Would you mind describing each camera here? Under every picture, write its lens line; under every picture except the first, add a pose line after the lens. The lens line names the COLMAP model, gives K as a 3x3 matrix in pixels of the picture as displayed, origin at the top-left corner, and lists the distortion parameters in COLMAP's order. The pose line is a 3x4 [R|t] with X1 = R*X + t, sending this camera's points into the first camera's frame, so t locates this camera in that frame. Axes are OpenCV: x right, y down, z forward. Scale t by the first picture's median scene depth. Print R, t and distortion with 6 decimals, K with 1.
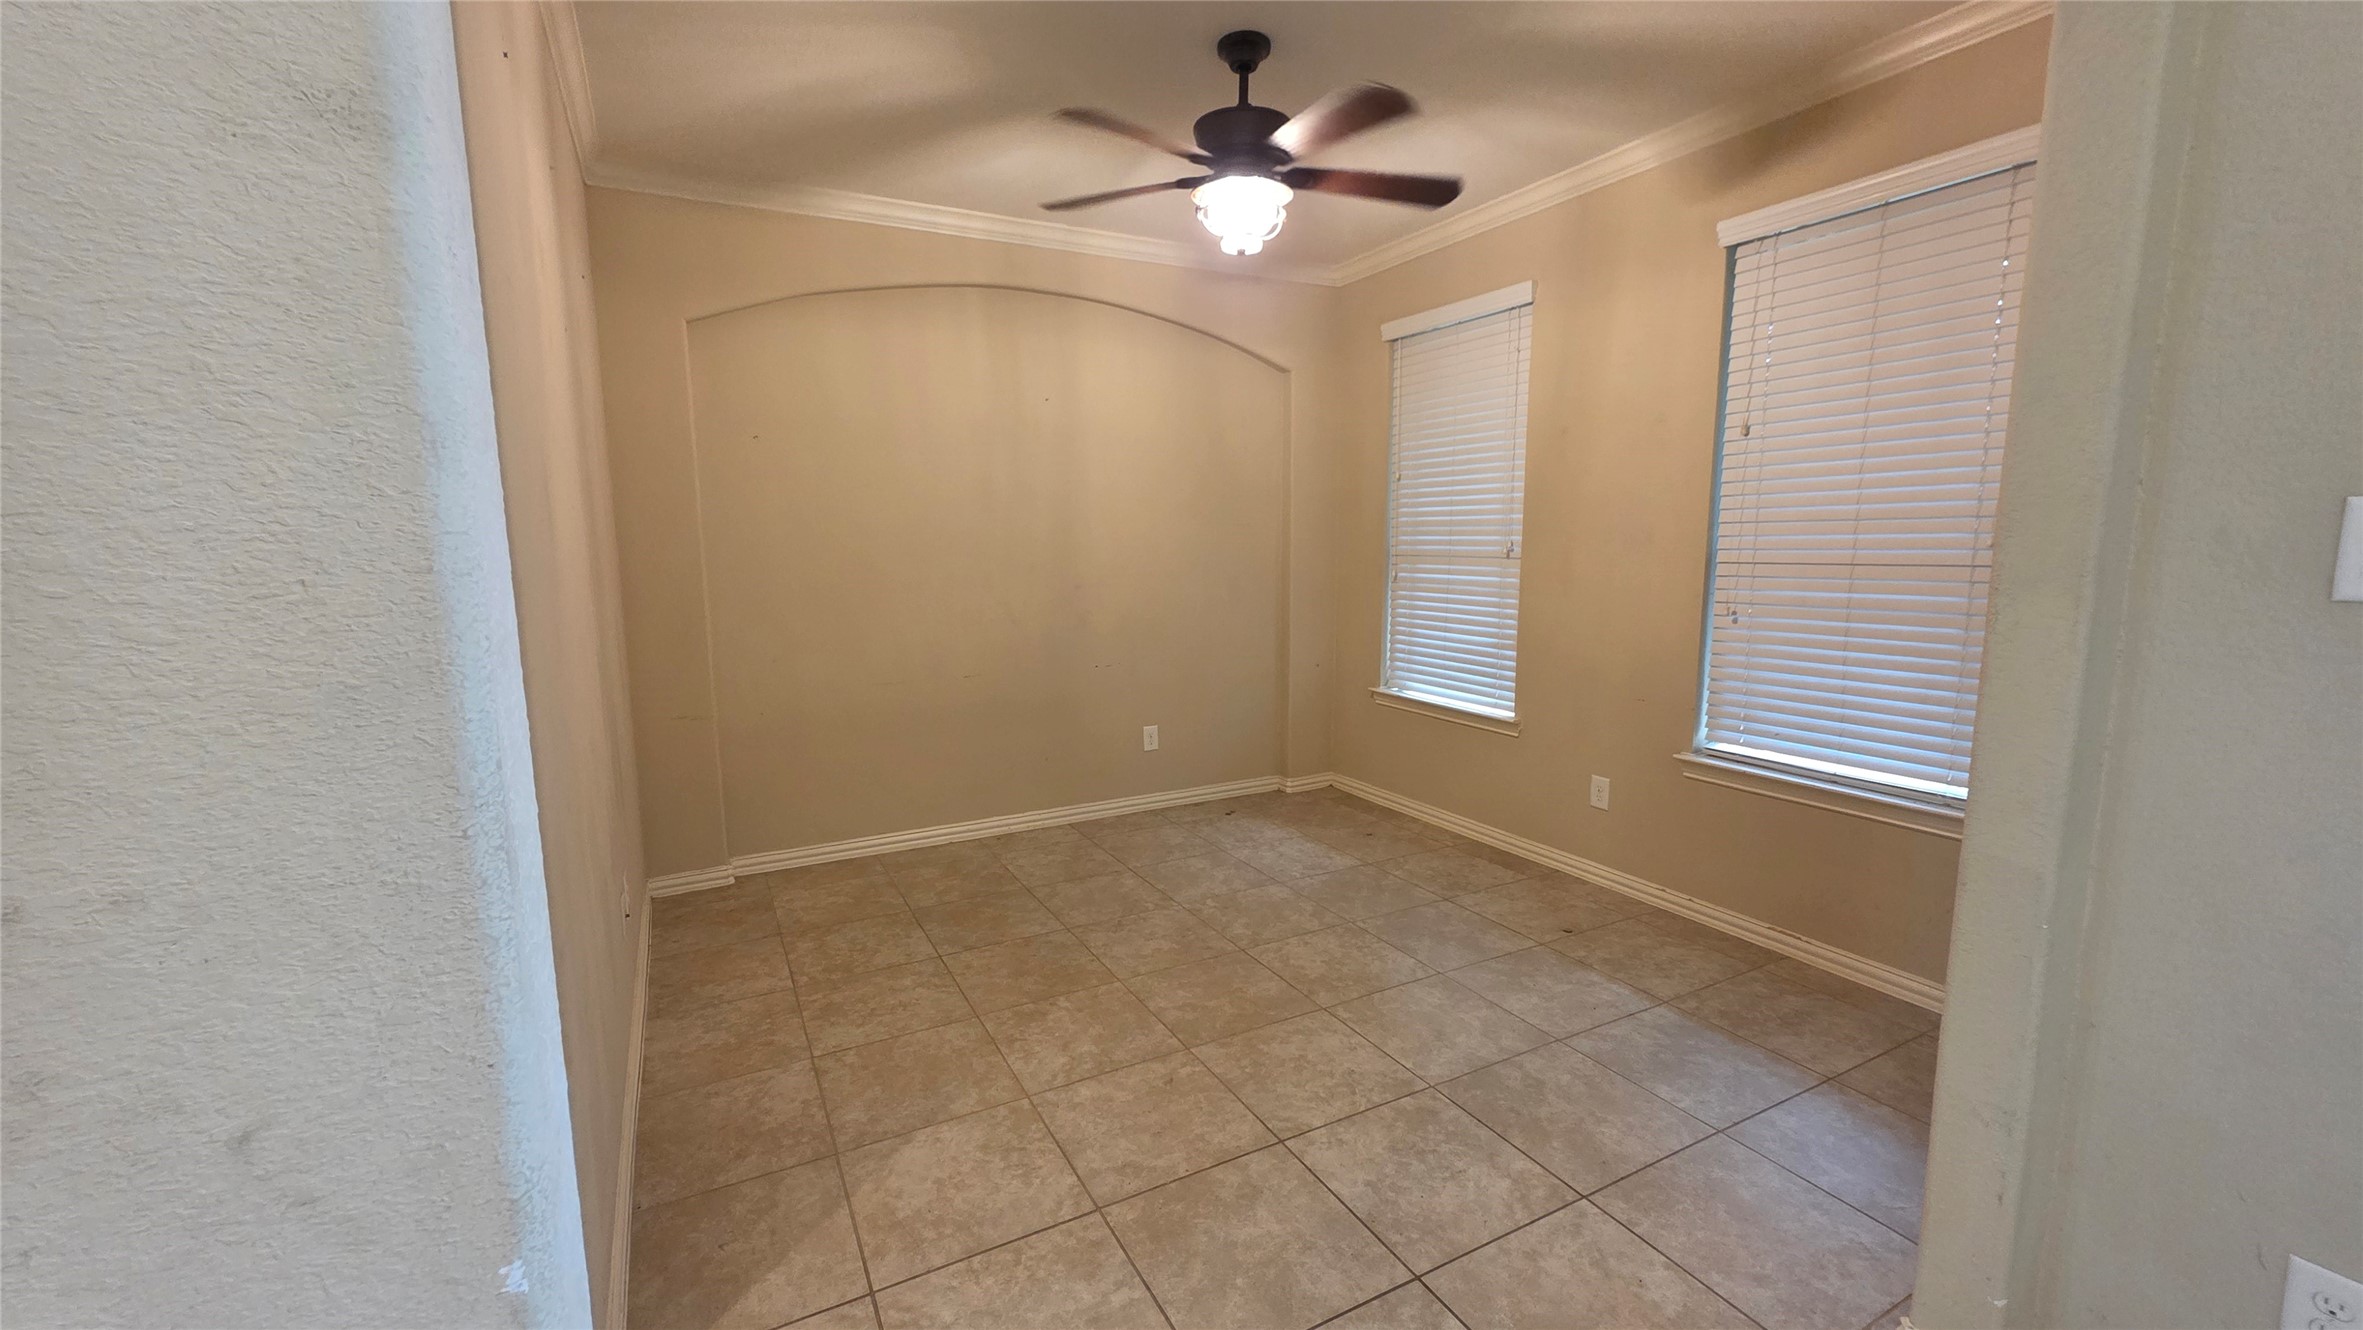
lens RADIAL K [[941.4, 0, 1179.2], [0, 941.4, 667.1], [0, 0, 1]] dist [0.005463, -0.000349]
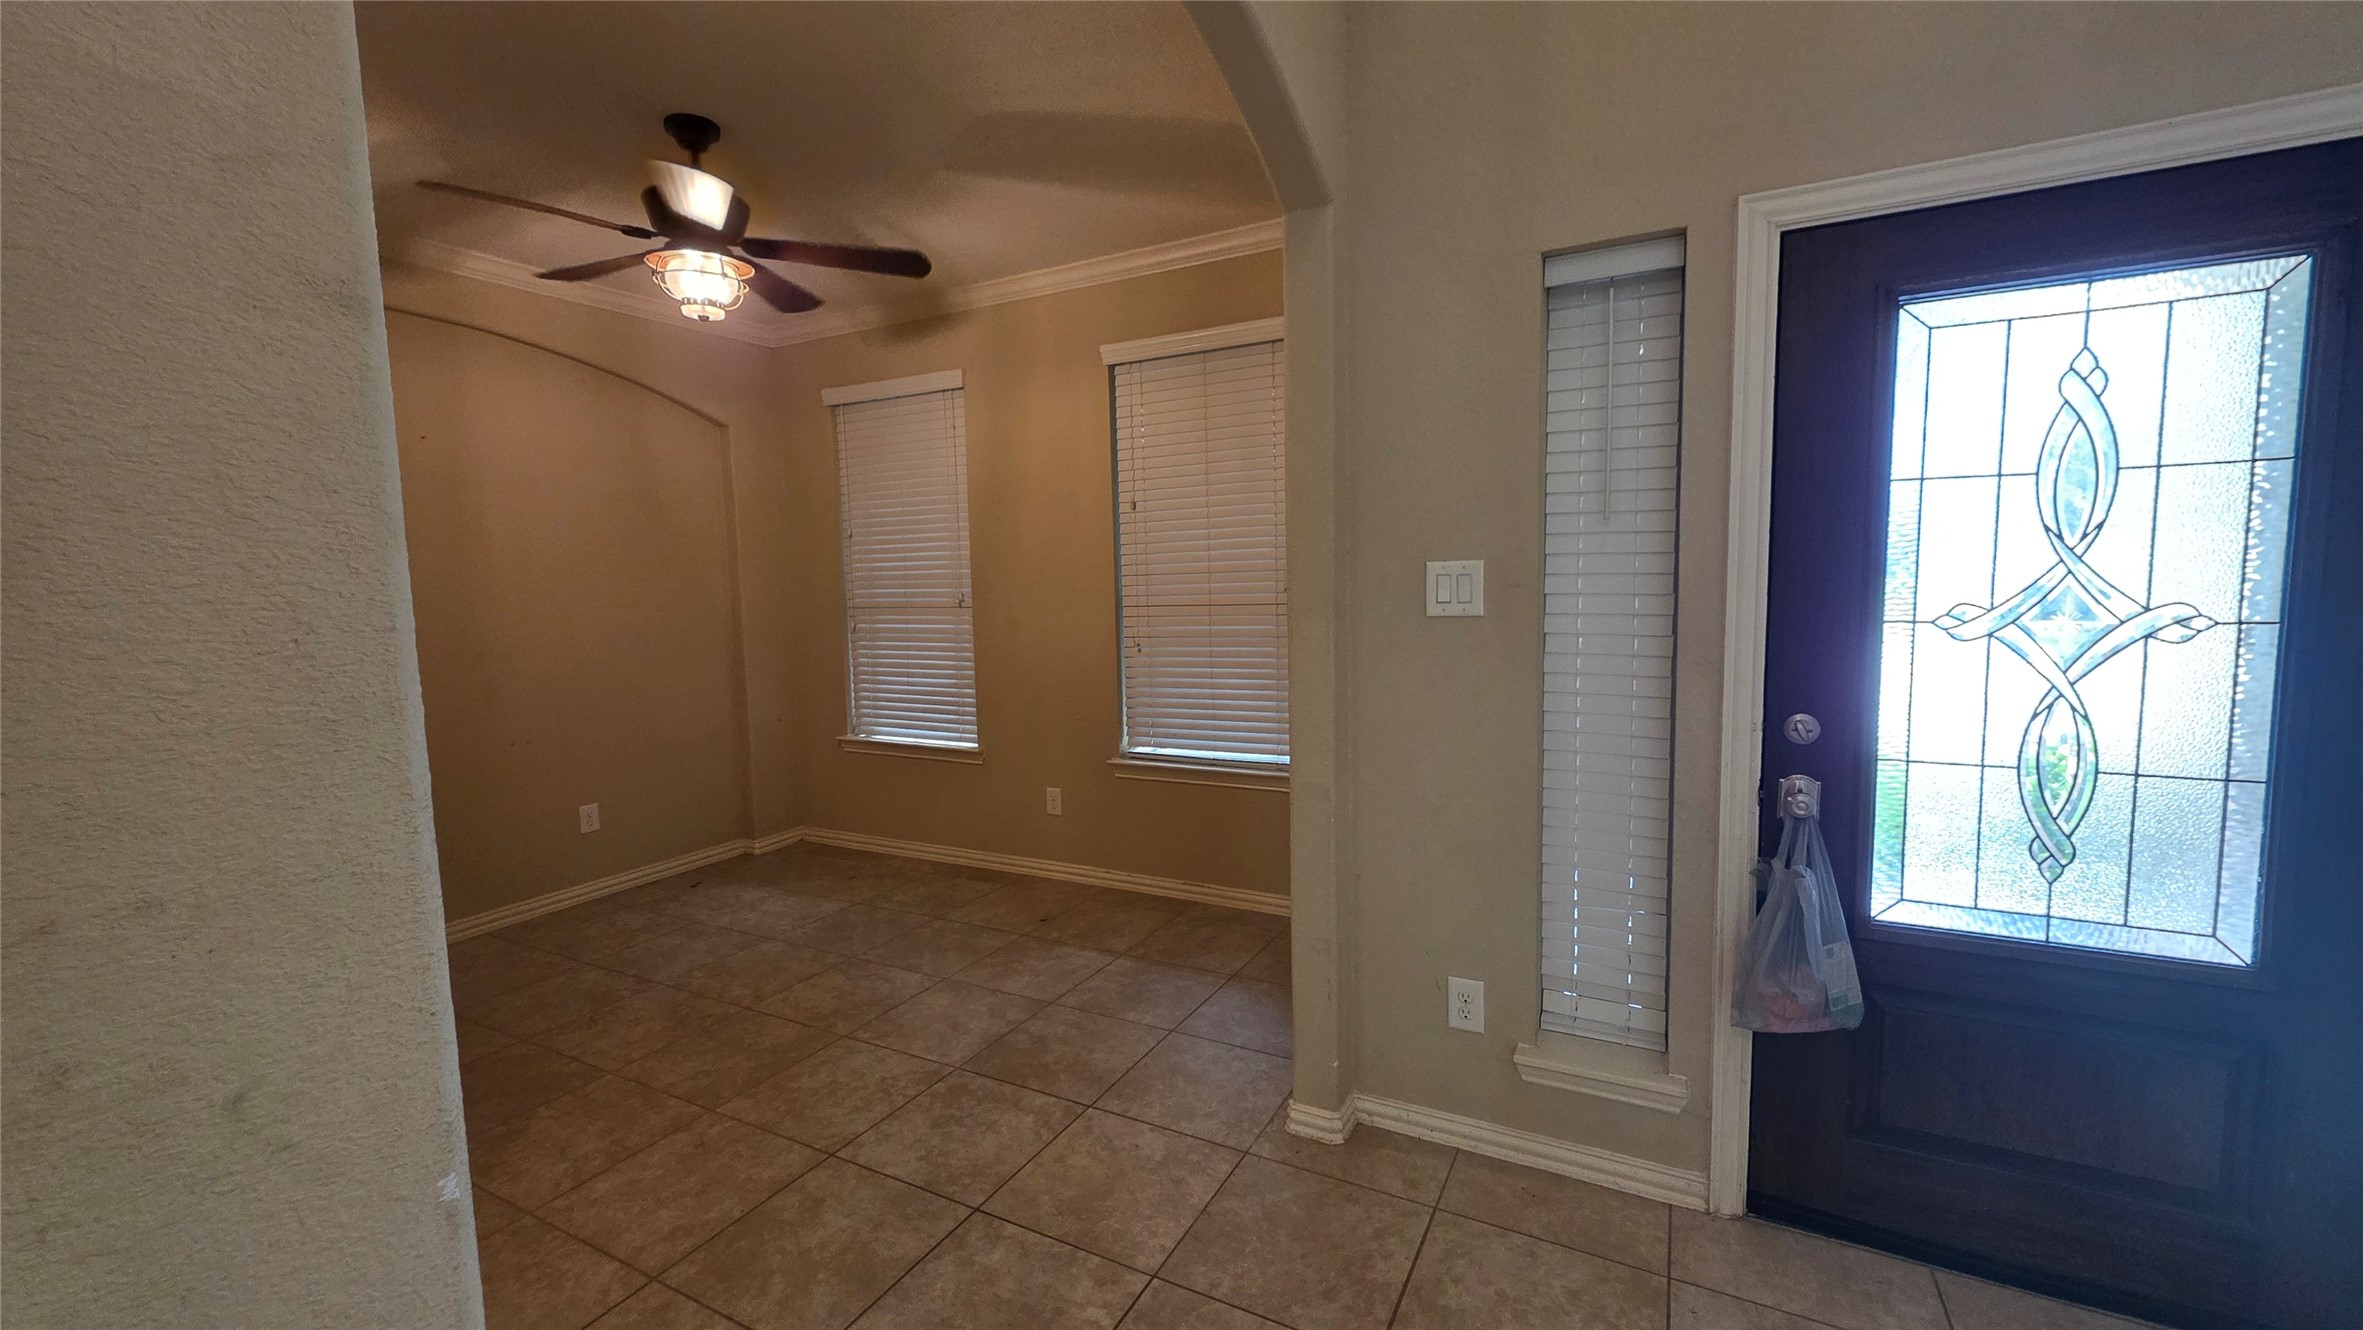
lens RADIAL K [[941.4, 0, 1179.2], [0, 941.4, 667.1], [0, 0, 1]] dist [0.005463, -0.000349]
pose [[0.827730, -0.062472, 0.557638, -0.099049], [0.092969, 0.995316, -0.026494, 0.014154], [-0.553371, 0.073773, 0.829662, -0.112611]]
